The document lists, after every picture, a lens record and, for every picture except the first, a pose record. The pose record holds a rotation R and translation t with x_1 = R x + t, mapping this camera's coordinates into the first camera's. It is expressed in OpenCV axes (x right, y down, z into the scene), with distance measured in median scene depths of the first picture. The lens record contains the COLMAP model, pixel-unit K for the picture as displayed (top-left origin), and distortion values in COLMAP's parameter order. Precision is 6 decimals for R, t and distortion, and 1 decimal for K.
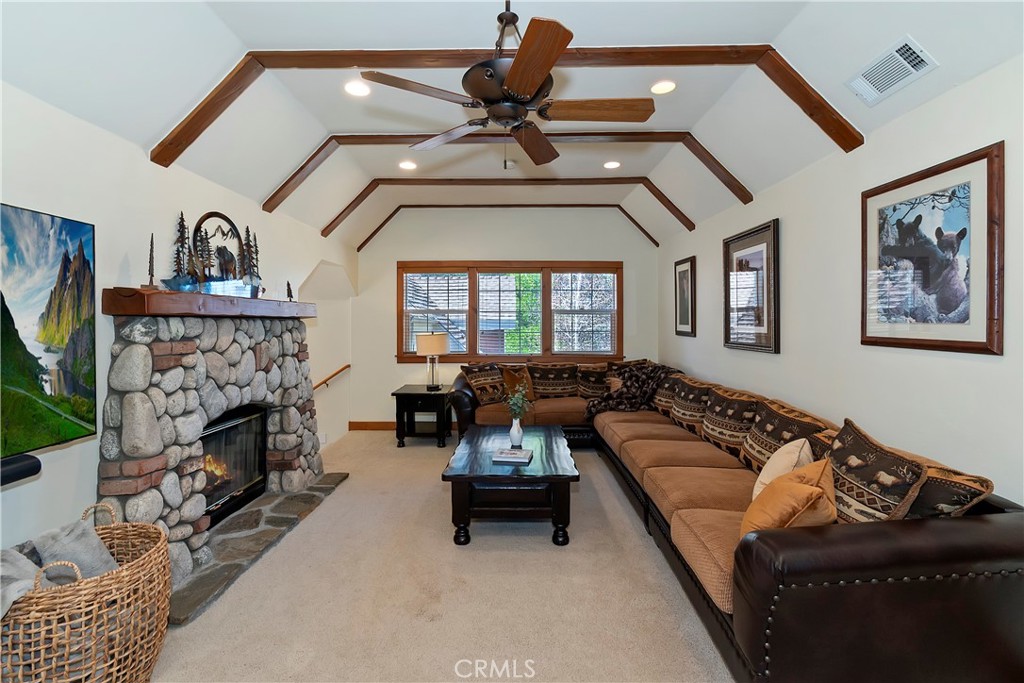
lens RADIAL K [[462.1, 0, 511.0], [0, 462.1, 331.1], [0, 0, 1]] dist [0.021723, -0.000011]
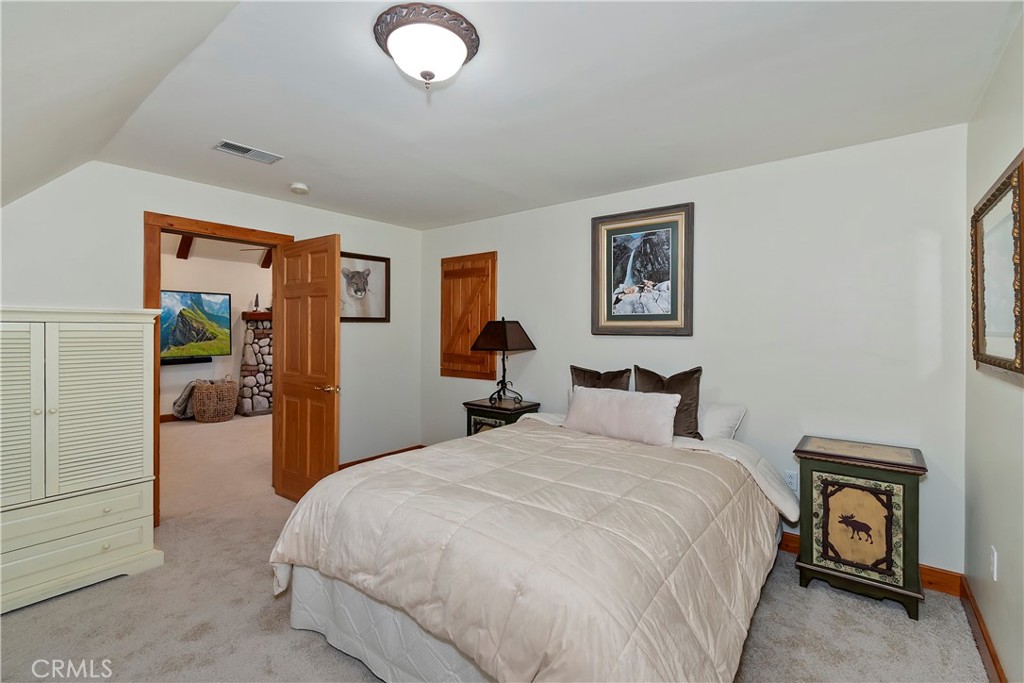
lens RADIAL K [[462.1, 0, 511.0], [0, 462.1, 331.1], [0, 0, 1]] dist [0.021723, -0.000011]
pose [[0.779518, -0.001527, -0.626378, 1.682101], [-0.005354, 0.999944, -0.009099, 0.038677], [0.626357, 0.010446, 0.779466, -0.222361]]
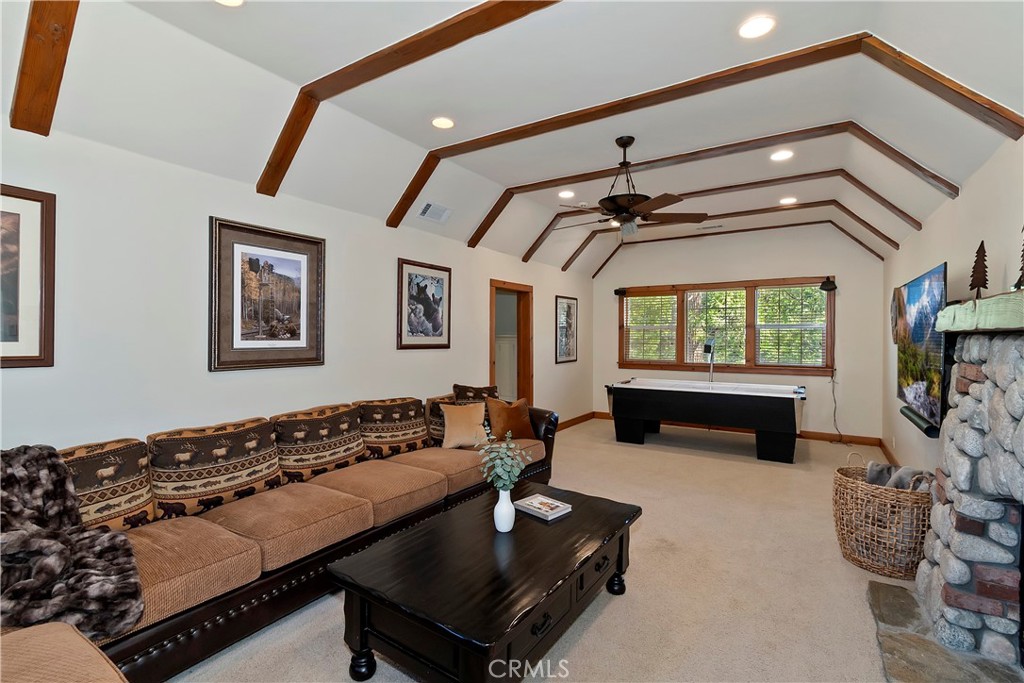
lens RADIAL K [[462.1, 0, 511.0], [0, 462.1, 331.1], [0, 0, 1]] dist [0.021723, -0.000011]
pose [[-0.826577, 0.000379, 0.562824, -0.635378], [0.006236, 0.999945, 0.008486, -0.060198], [-0.562790, 0.010524, -0.826533, 2.674788]]
